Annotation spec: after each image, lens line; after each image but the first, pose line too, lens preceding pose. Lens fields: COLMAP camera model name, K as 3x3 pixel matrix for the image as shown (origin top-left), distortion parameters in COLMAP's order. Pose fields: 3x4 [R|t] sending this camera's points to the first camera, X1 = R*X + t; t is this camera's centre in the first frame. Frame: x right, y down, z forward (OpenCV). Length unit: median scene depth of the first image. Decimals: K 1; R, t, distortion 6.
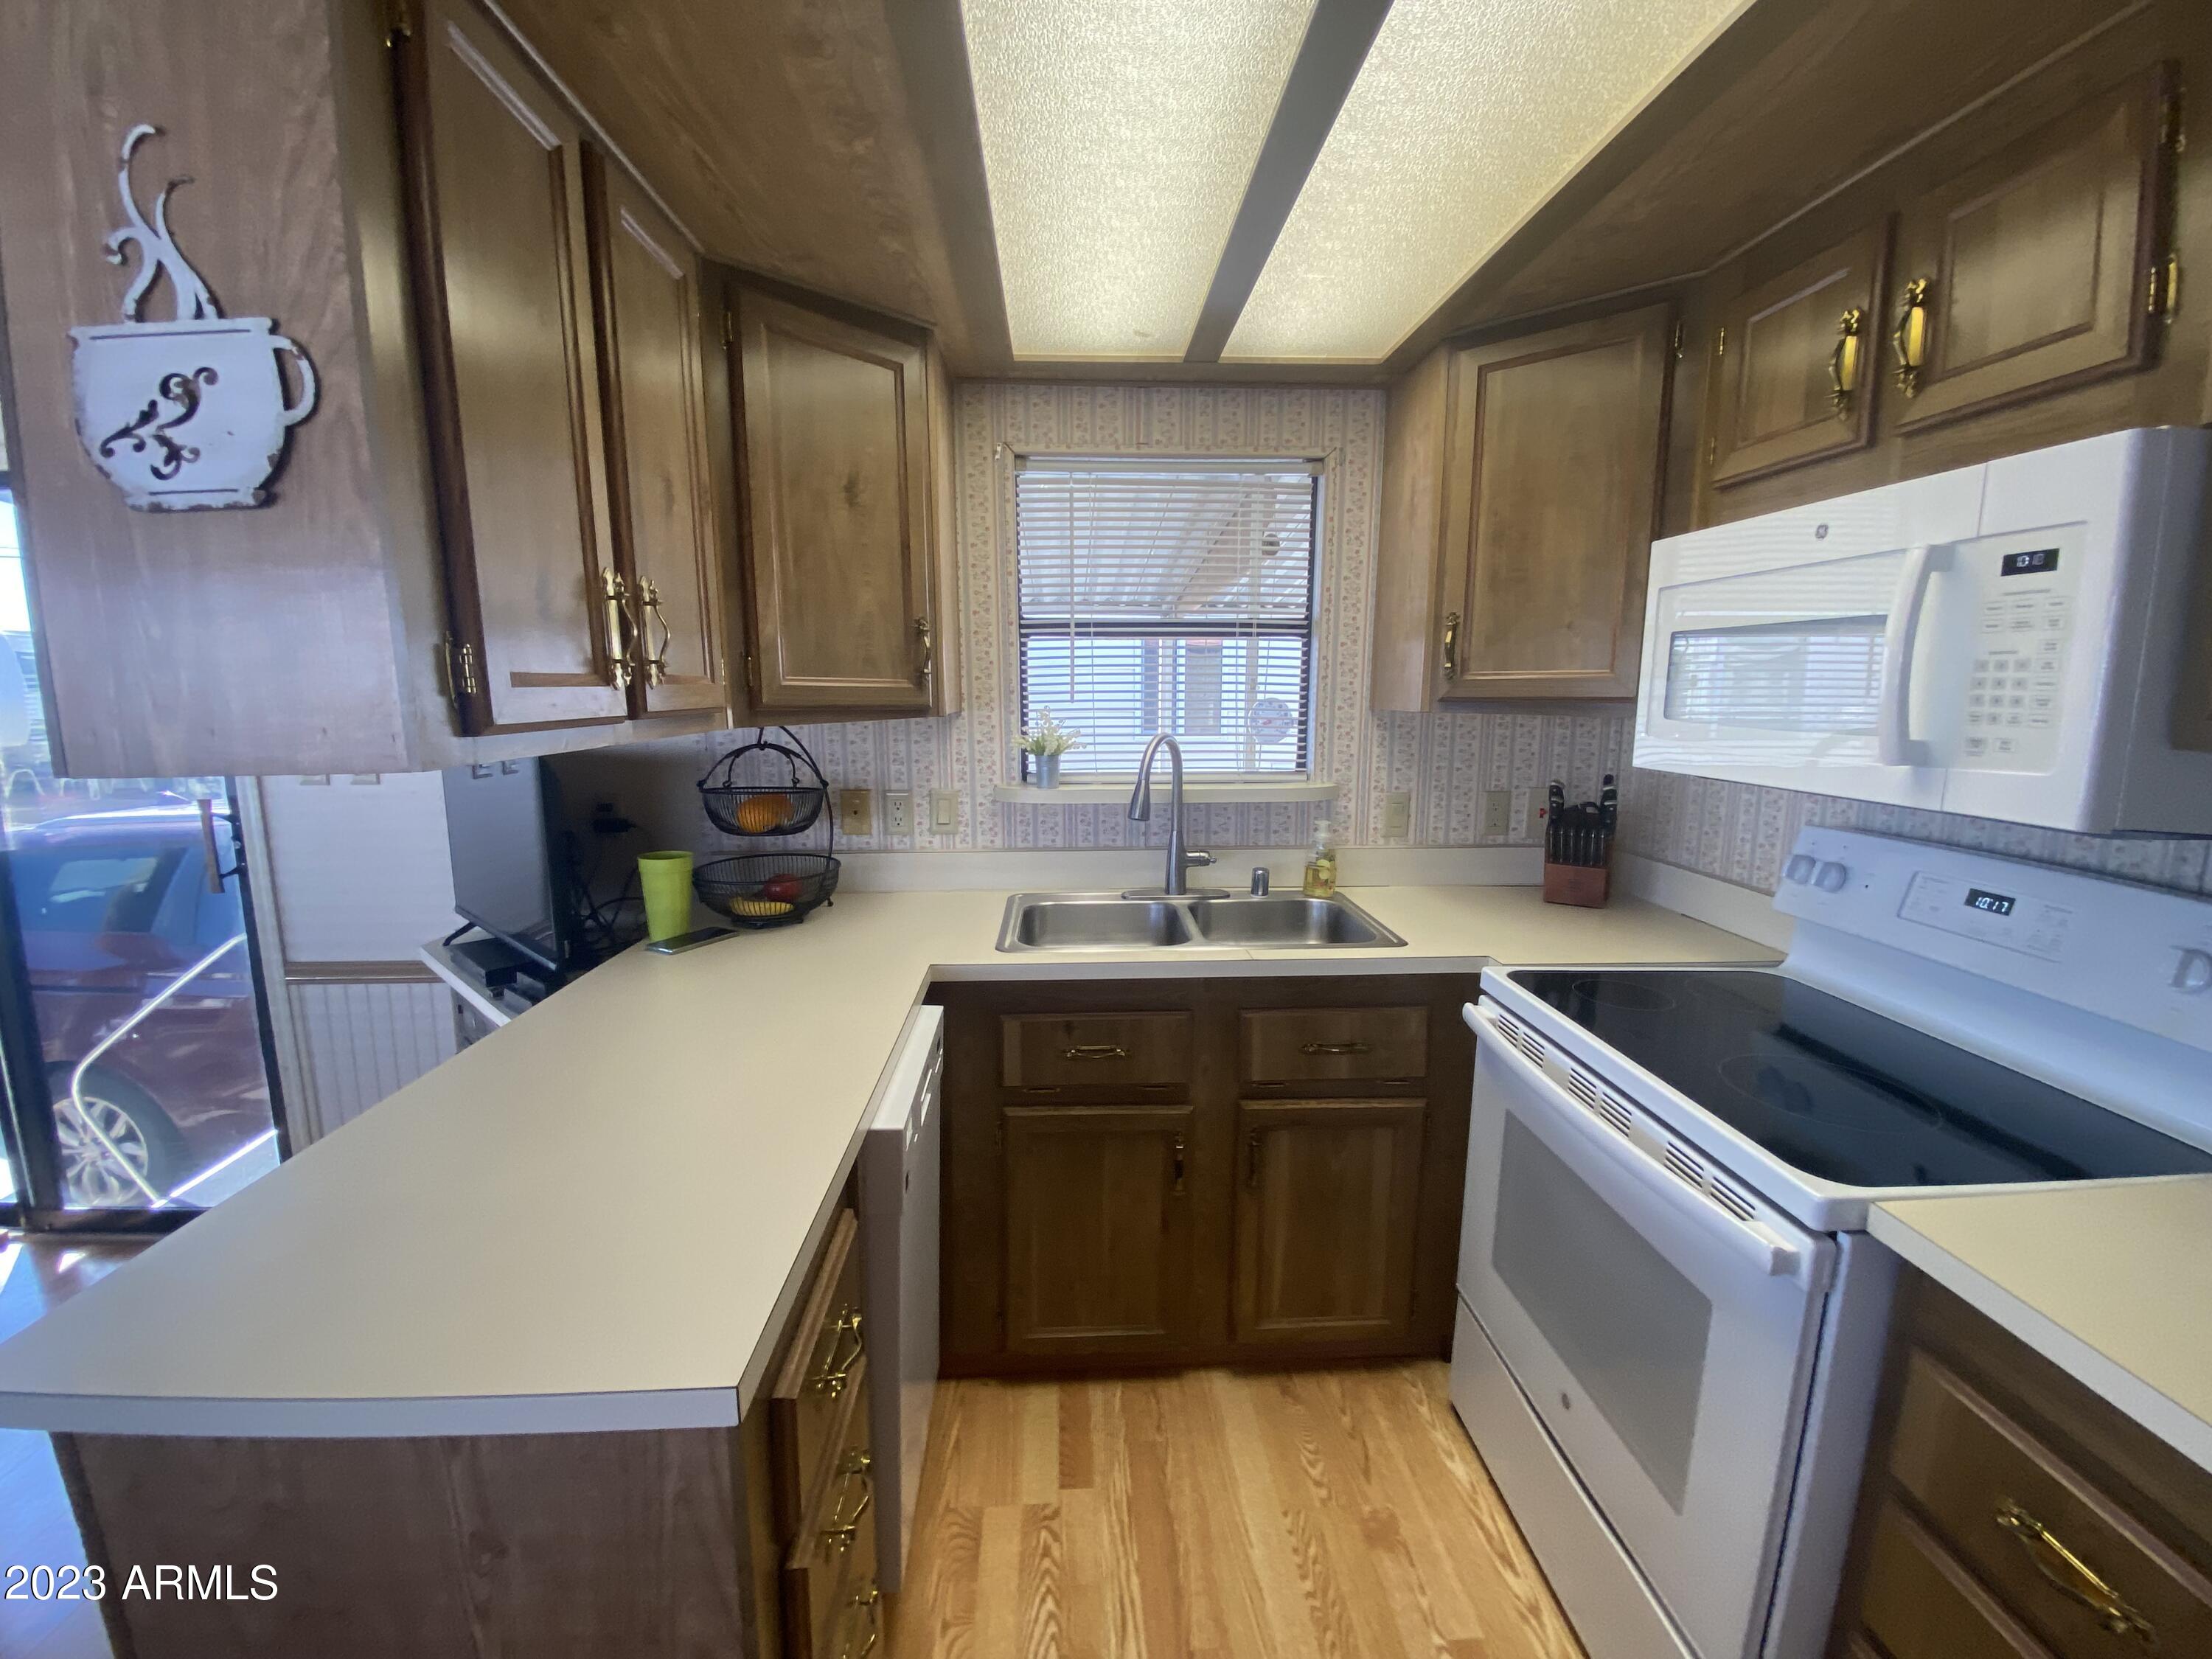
lens RADIAL K [[898.3, 0, 1108.9], [0, 898.3, 829.8], [0, 0, 1]] dist [-0.000698, -0.019612]
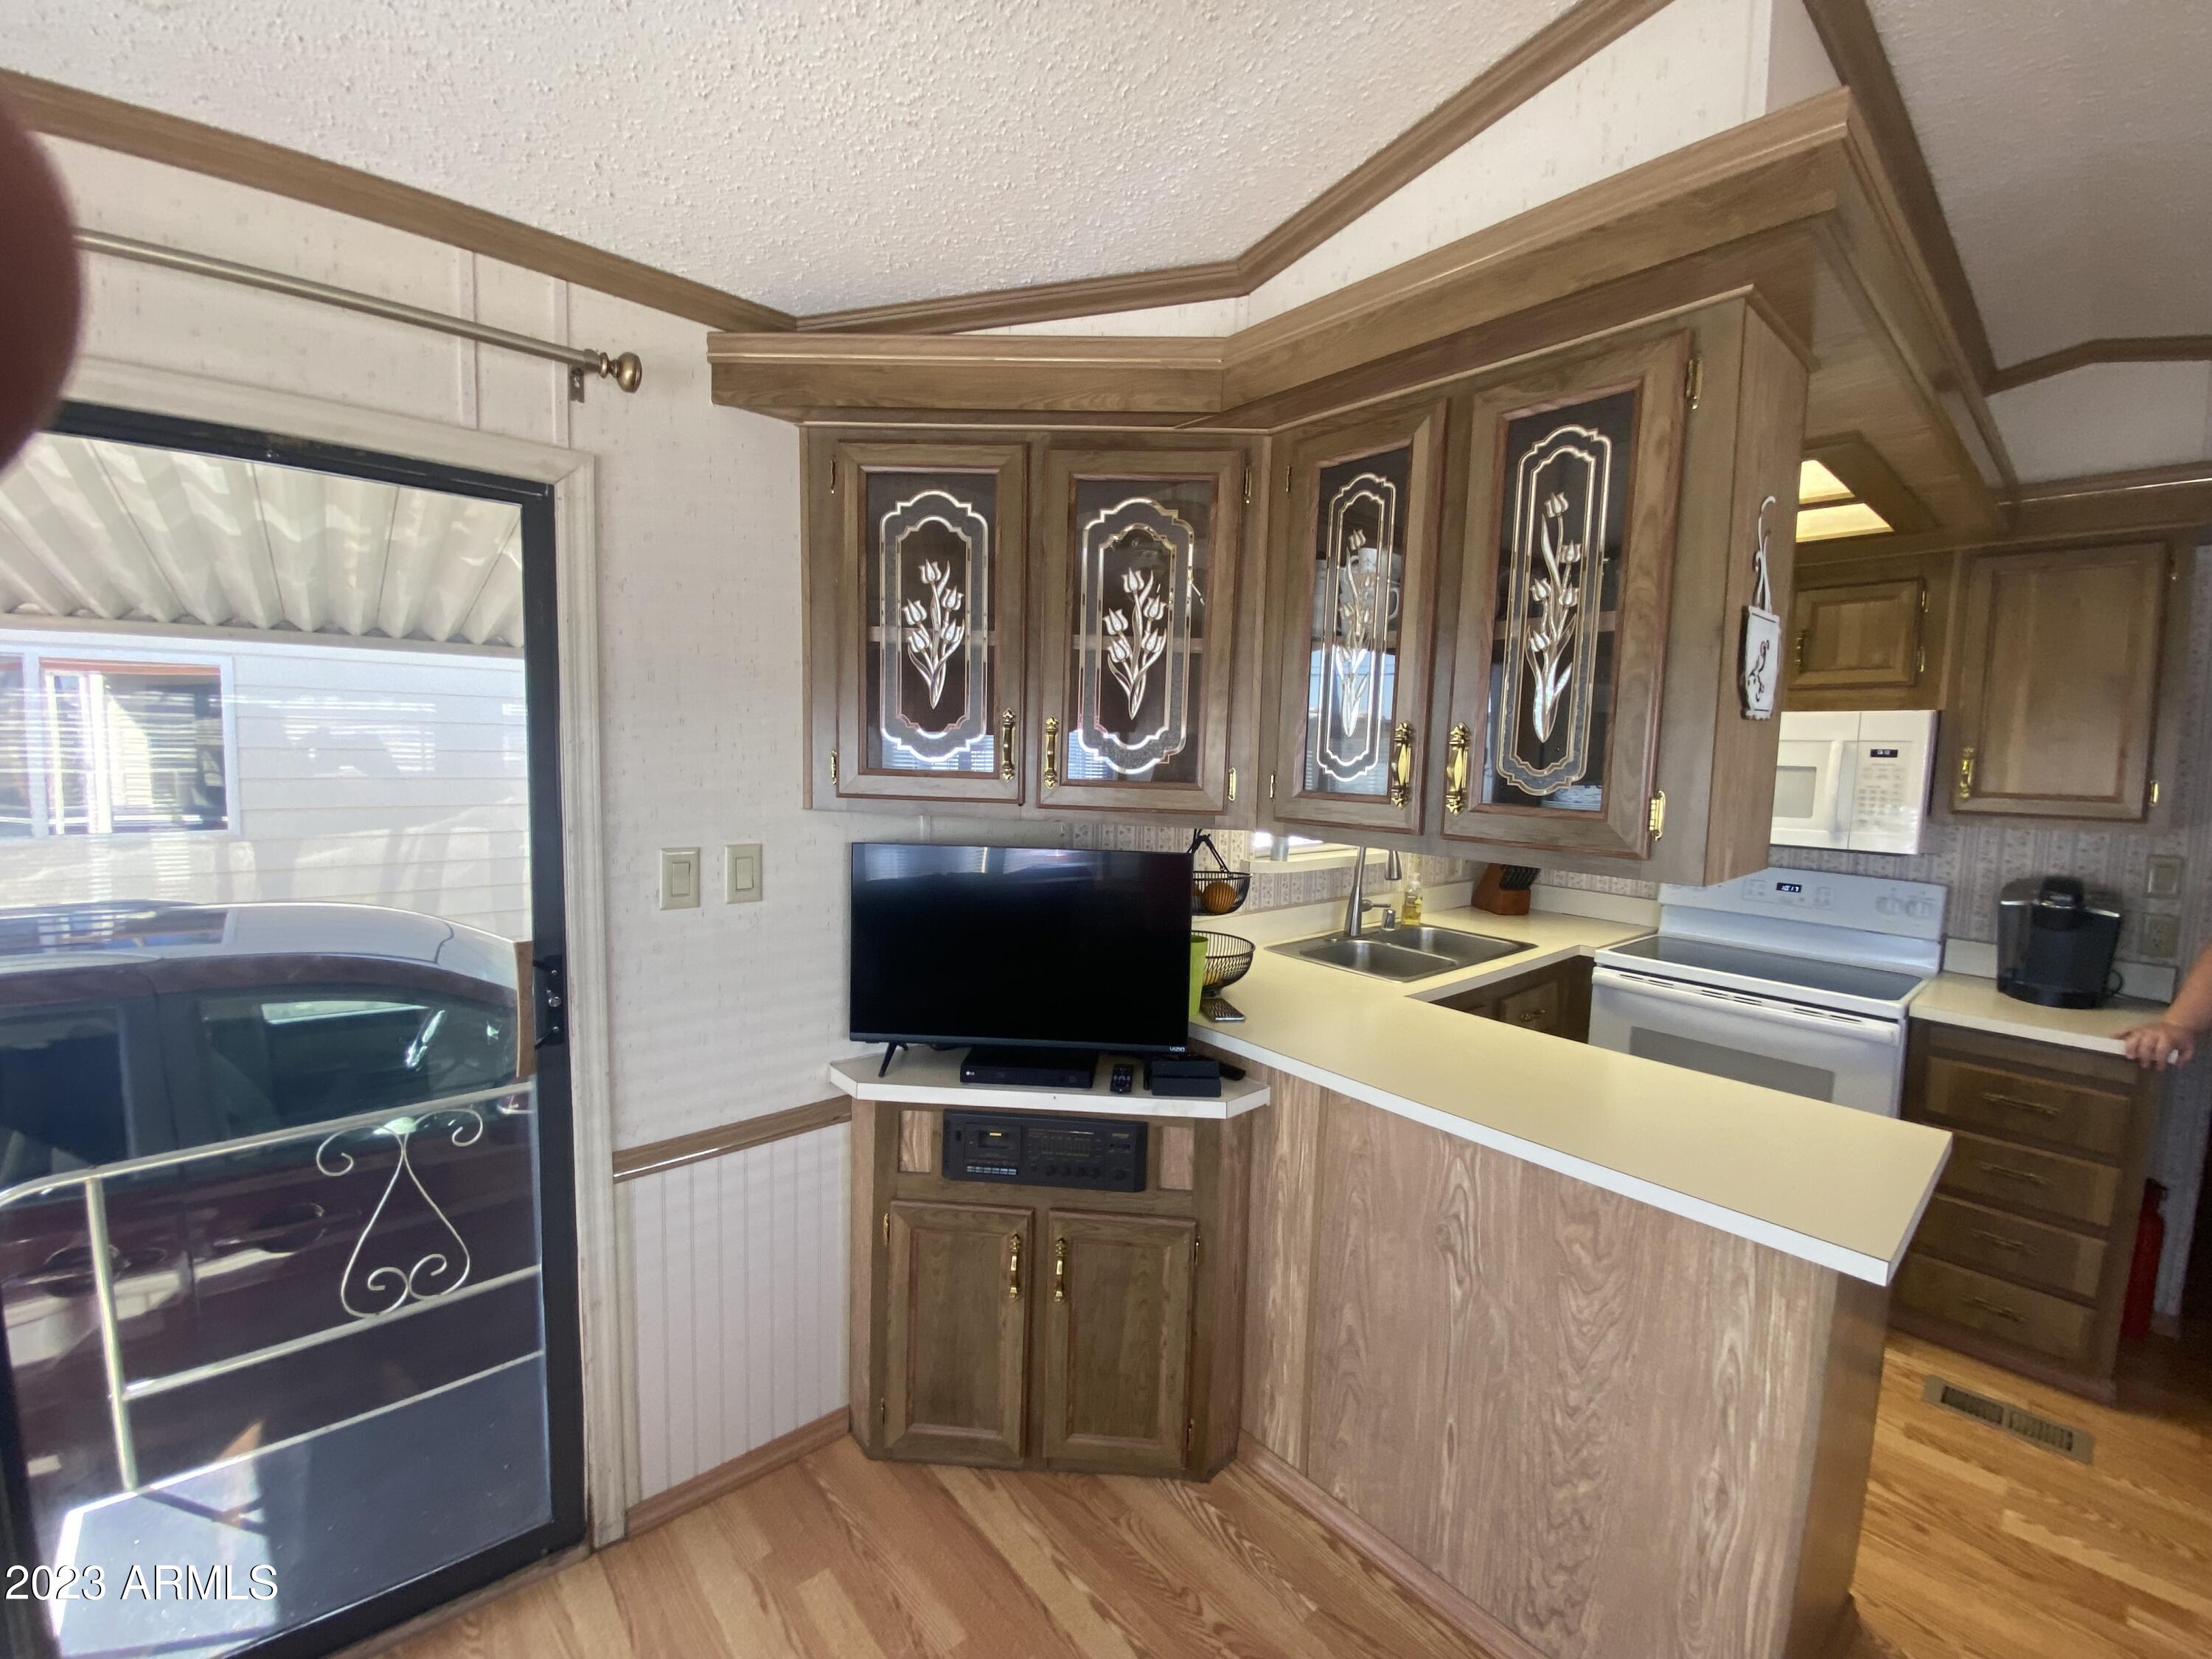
lens RADIAL K [[898.3, 0, 1108.9], [0, 898.3, 829.8], [0, 0, 1]] dist [-0.000698, -0.019612]
pose [[0.789100, -0.031680, 0.613447, -2.218134], [0.070699, 0.996717, -0.039469, -0.123568], [-0.610182, 0.074515, 0.788749, 0.301986]]
